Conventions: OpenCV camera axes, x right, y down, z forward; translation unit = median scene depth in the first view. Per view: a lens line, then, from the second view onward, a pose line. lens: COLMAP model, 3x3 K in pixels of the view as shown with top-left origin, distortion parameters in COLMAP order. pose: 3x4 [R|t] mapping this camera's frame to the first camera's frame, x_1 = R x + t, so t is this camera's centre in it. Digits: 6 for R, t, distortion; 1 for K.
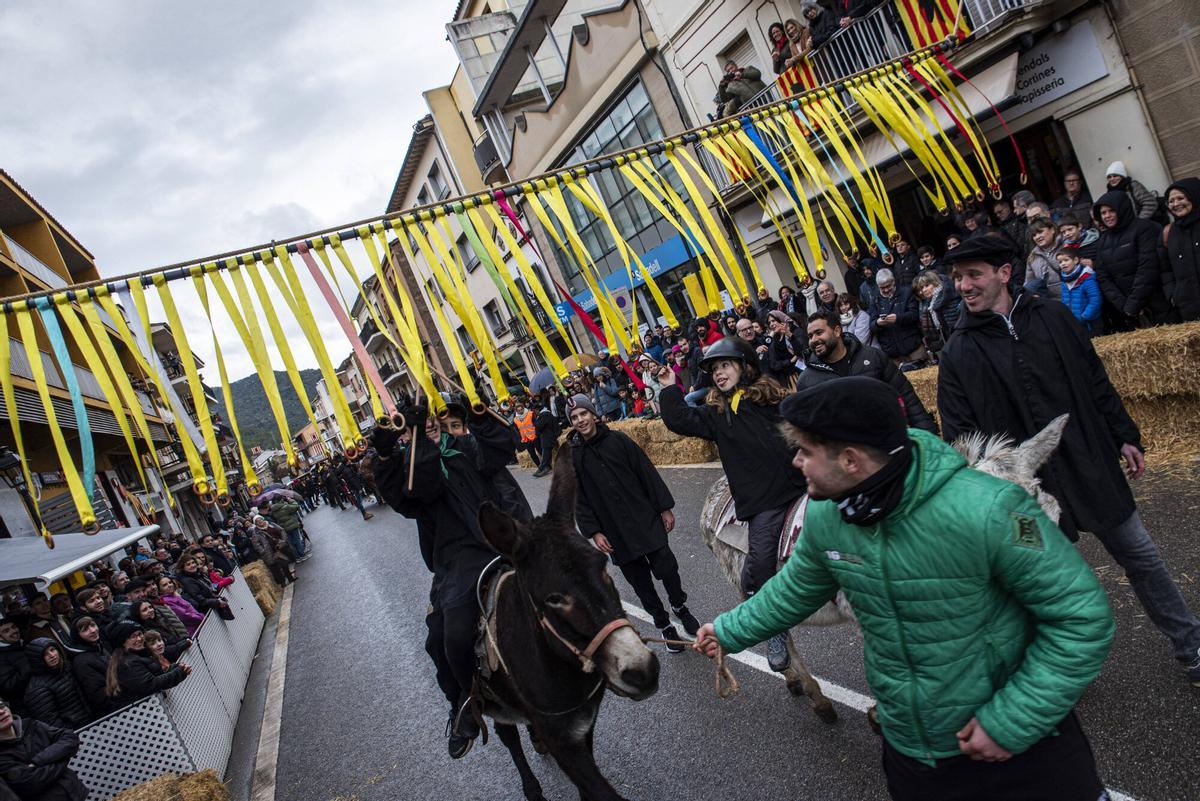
lens RADIAL K [[802.1, 0, 621.7], [0, 802.1, 399.2], [0, 0, 1]] dist [-0.134949, 0.089624]
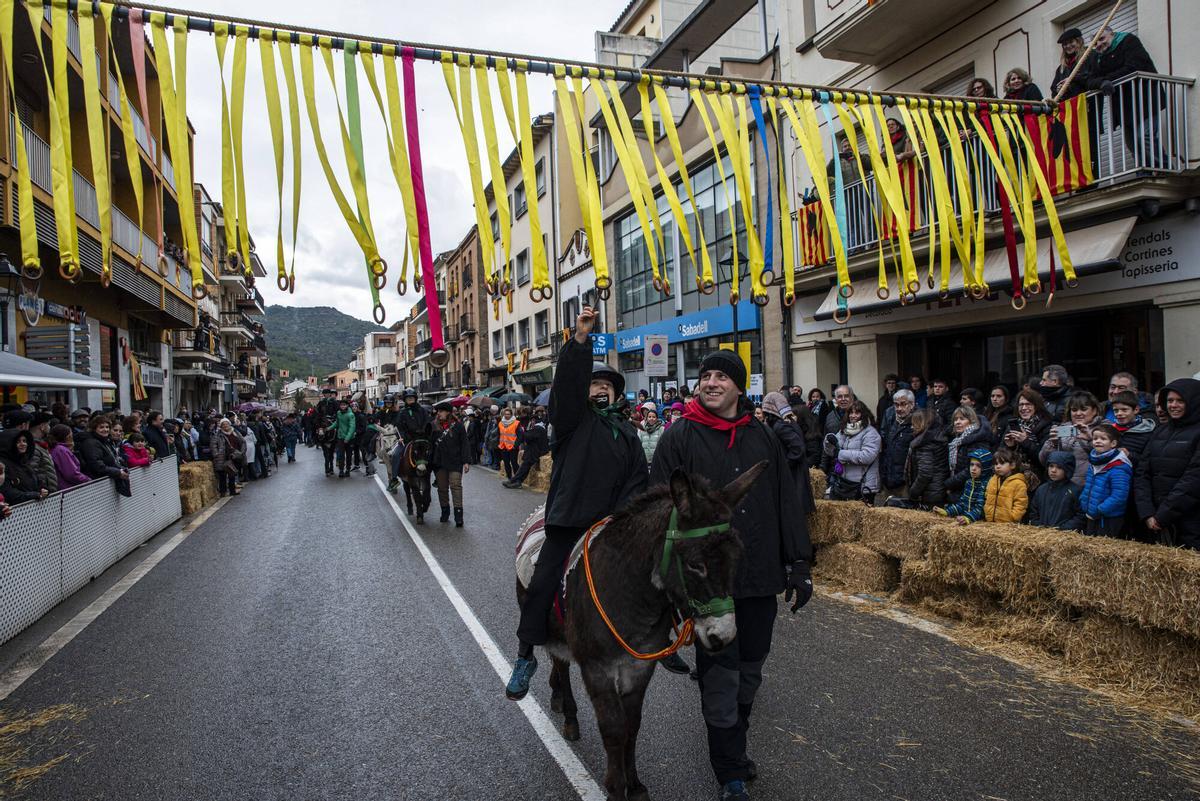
lens RADIAL K [[810.0, 0, 600.3], [0, 810.0, 401.5], [0, 0, 1]] dist [-0.132412, 0.088999]
pose [[0.931211, 0.355499, -0.080418, 0.050174], [-0.359787, 0.931861, -0.046782, 0.008083], [0.058307, 0.072497, 0.995663, 0.050860]]
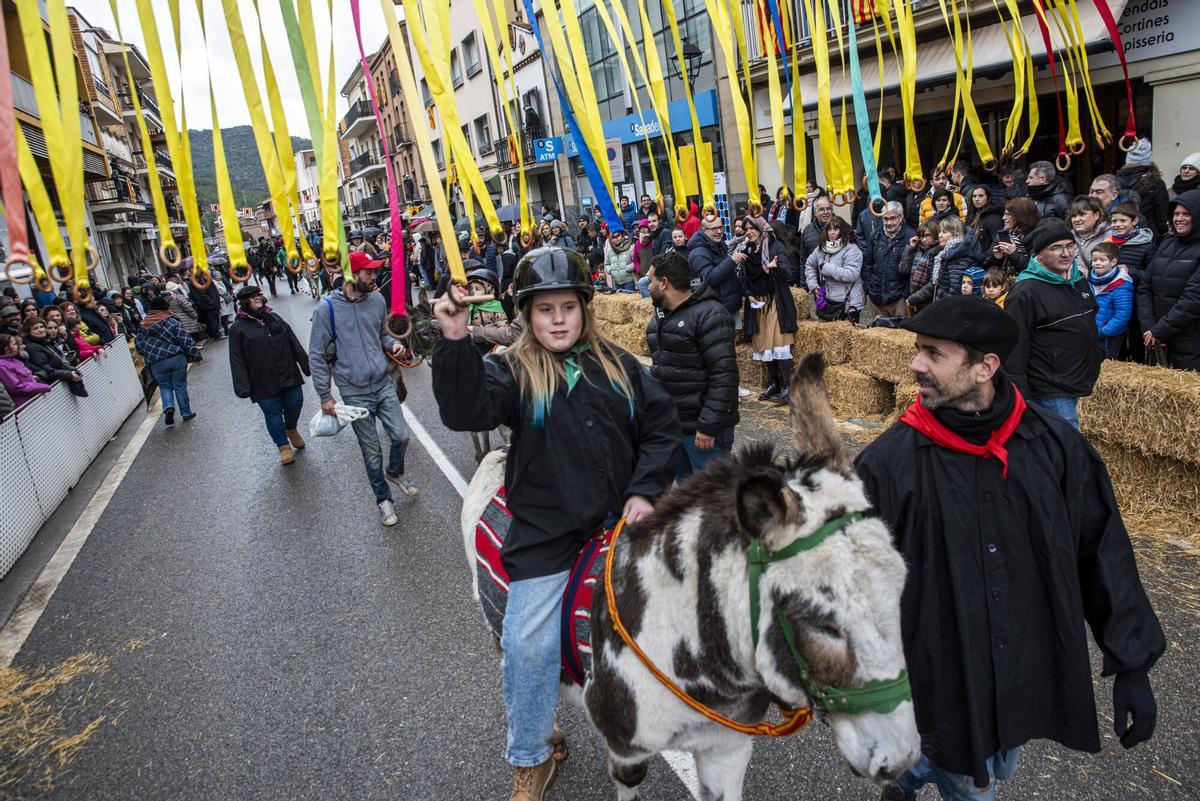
lens RADIAL K [[813.2, 0, 609.3], [0, 813.2, 395.9], [0, 0, 1]] dist [-0.123635, 0.082405]
pose [[0.966081, 0.252879, 0.052349, 0.026840], [-0.258144, 0.951227, 0.168906, -0.019531], [-0.007082, -0.176691, 0.984241, 0.069820]]
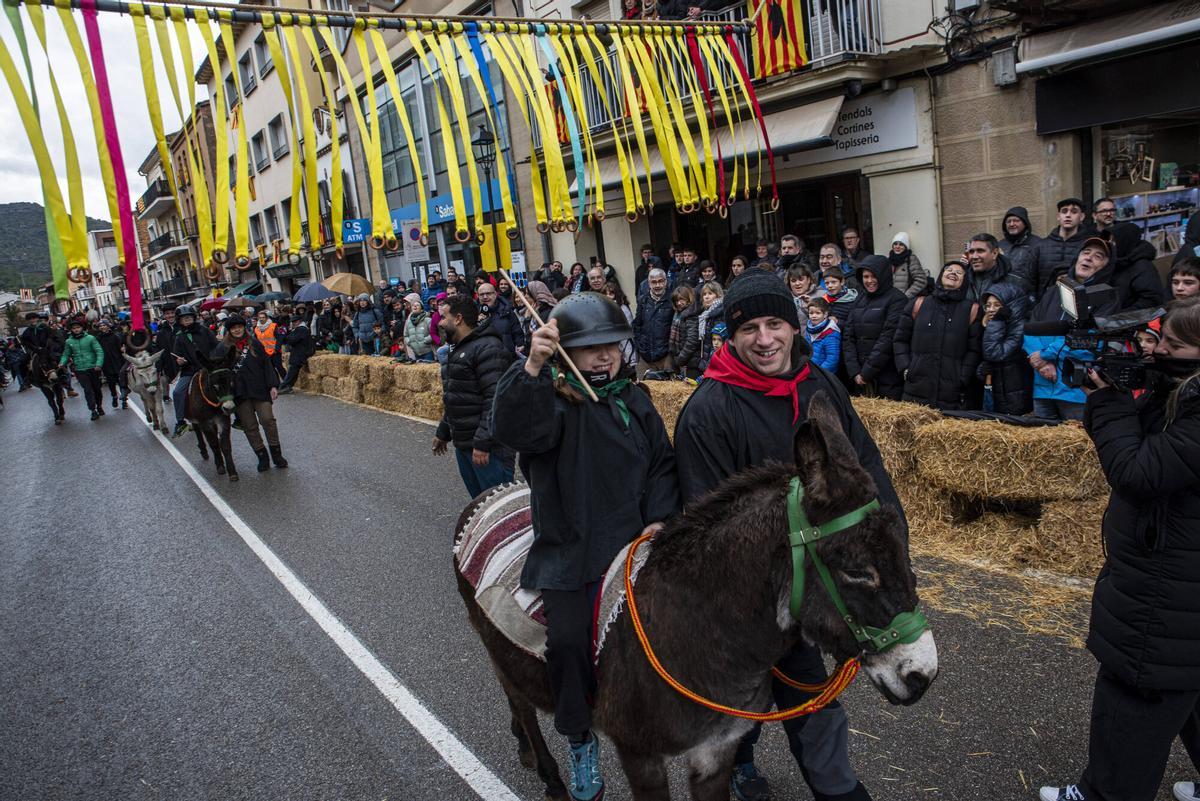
lens RADIAL K [[807.9, 0, 616.4], [0, 807.9, 409.0], [0, 0, 1]] dist [-0.137910, 0.094216]
pose [[0.939640, 0.233936, 0.249701, 0.049073], [-0.248268, 0.968313, 0.027066, -0.009901], [-0.235457, -0.087425, 0.967945, 0.032707]]
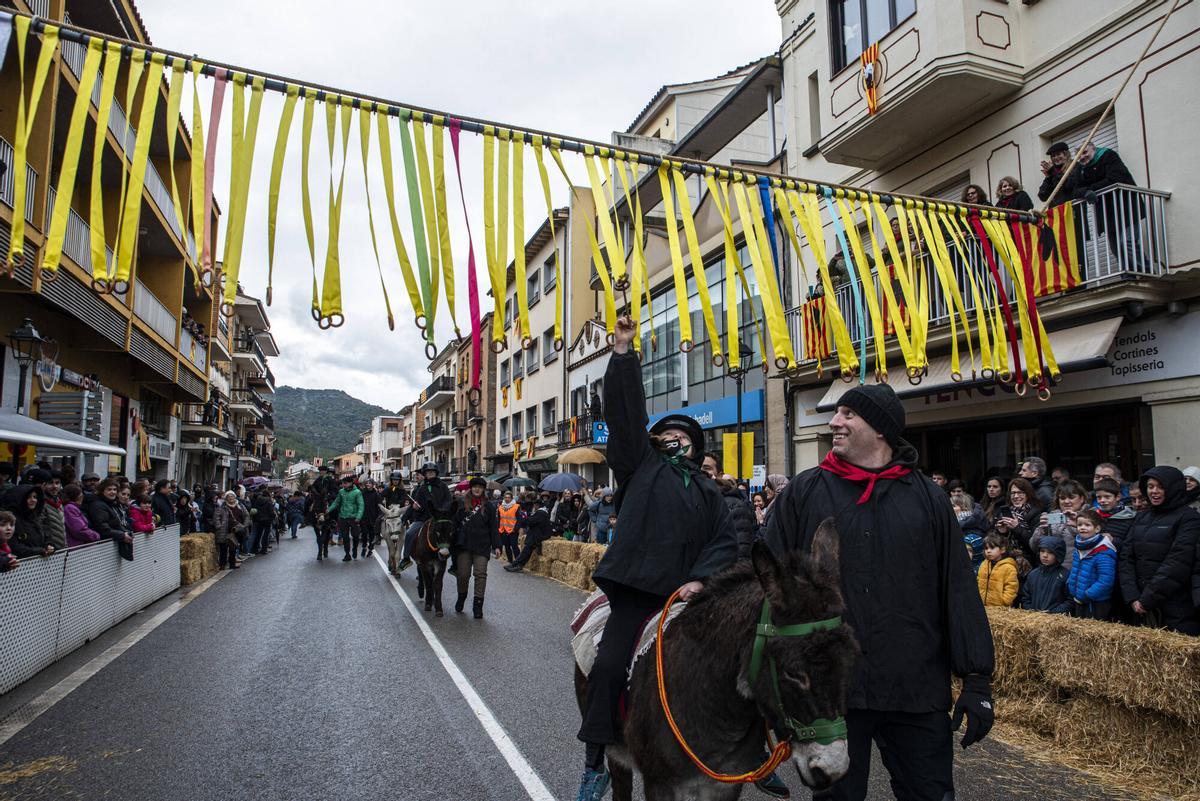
lens RADIAL K [[810.5, 0, 611.4], [0, 810.5, 407.9], [0, 0, 1]] dist [-0.136629, 0.090366]
pose [[0.919665, 0.375803, -0.113963, 0.056102], [-0.389721, 0.909100, -0.147158, 0.016868], [0.048301, 0.179750, 0.982526, 0.038432]]
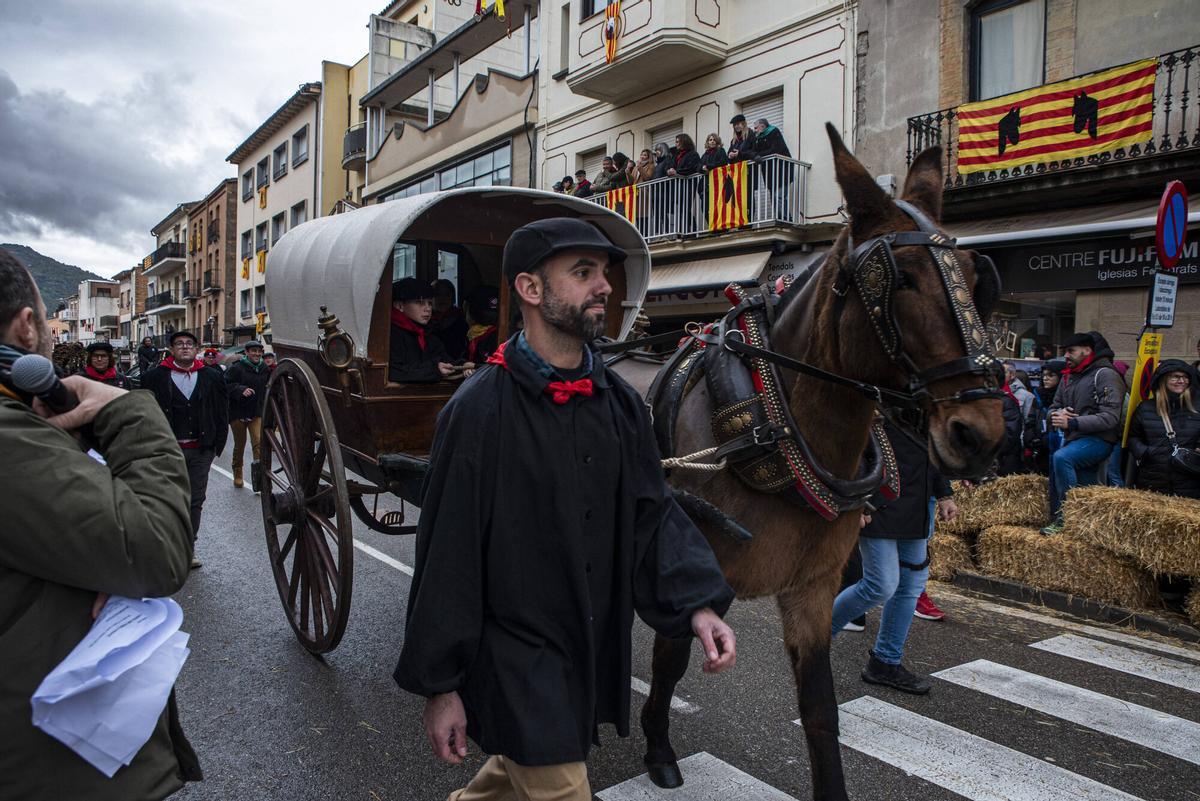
lens RADIAL K [[801.9, 0, 599.8], [0, 801.9, 414.9], [0, 0, 1]] dist [-0.146072, 0.086497]
pose [[0.889652, 0.392875, 0.232740, 0.032056], [-0.374749, 0.919394, -0.119495, 0.042016], [-0.260926, 0.019090, 0.965170, -0.126671]]
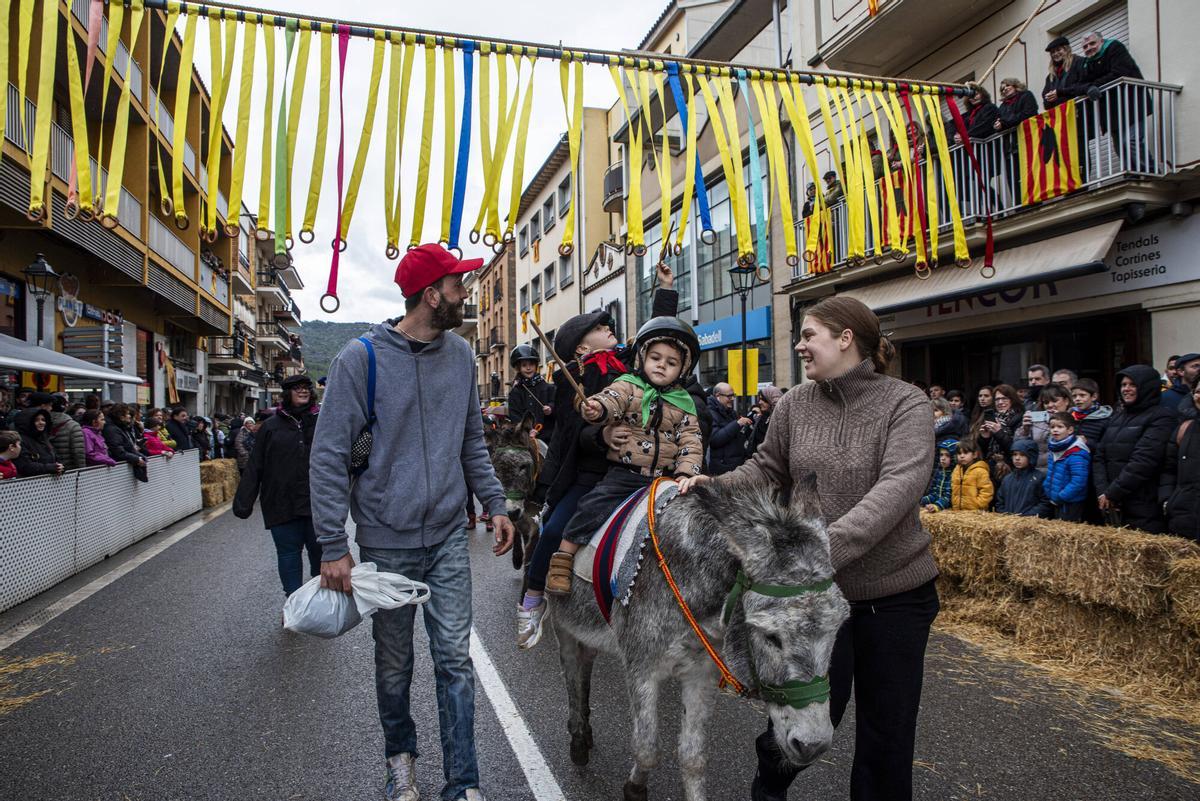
lens RADIAL K [[804.6, 0, 606.3], [0, 804.6, 409.3], [0, 0, 1]] dist [-0.136853, 0.089375]
pose [[0.921660, 0.370371, -0.115622, 0.085627], [-0.377450, 0.924882, -0.046105, 0.014301], [0.089861, 0.086135, 0.992223, 0.042040]]
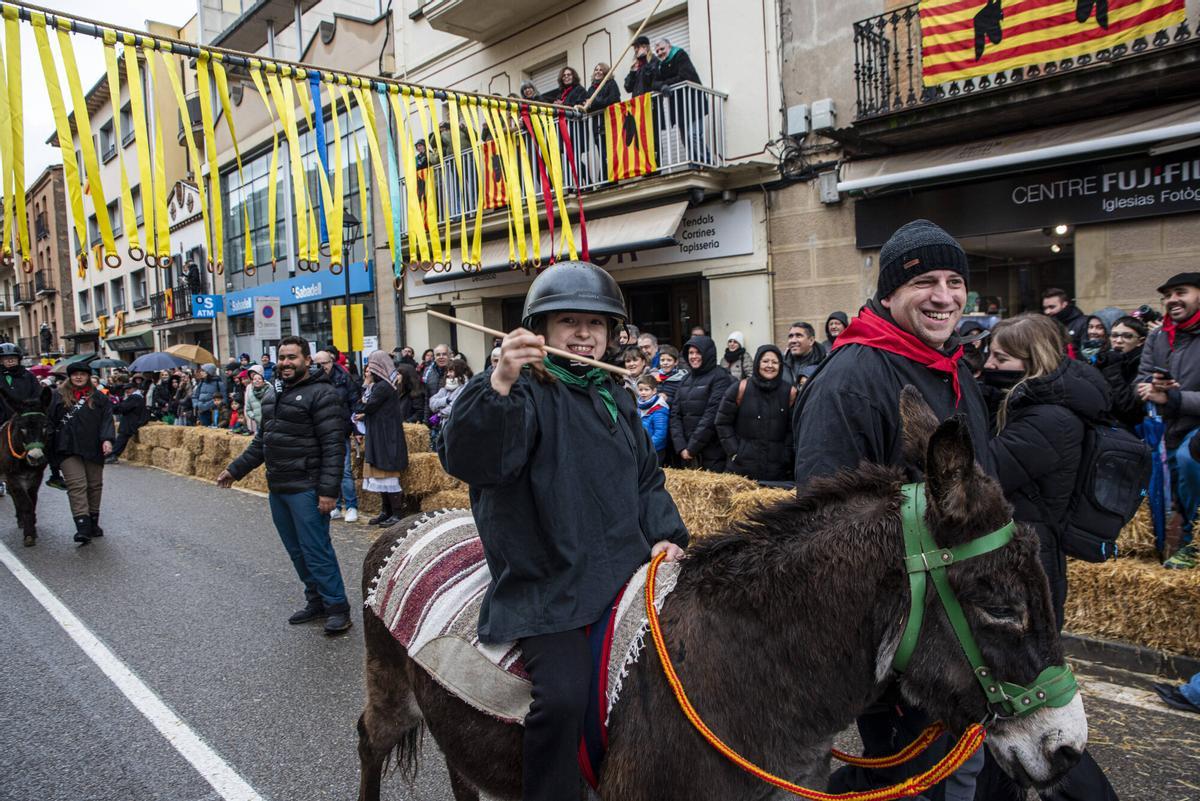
lens RADIAL K [[804.6, 0, 606.3], [0, 804.6, 409.3], [0, 0, 1]] dist [-0.136853, 0.089375]
pose [[0.874005, 0.322536, 0.363436, 0.065151], [-0.287695, 0.946235, -0.147887, 0.008721], [-0.391594, 0.024696, 0.919806, 0.022519]]
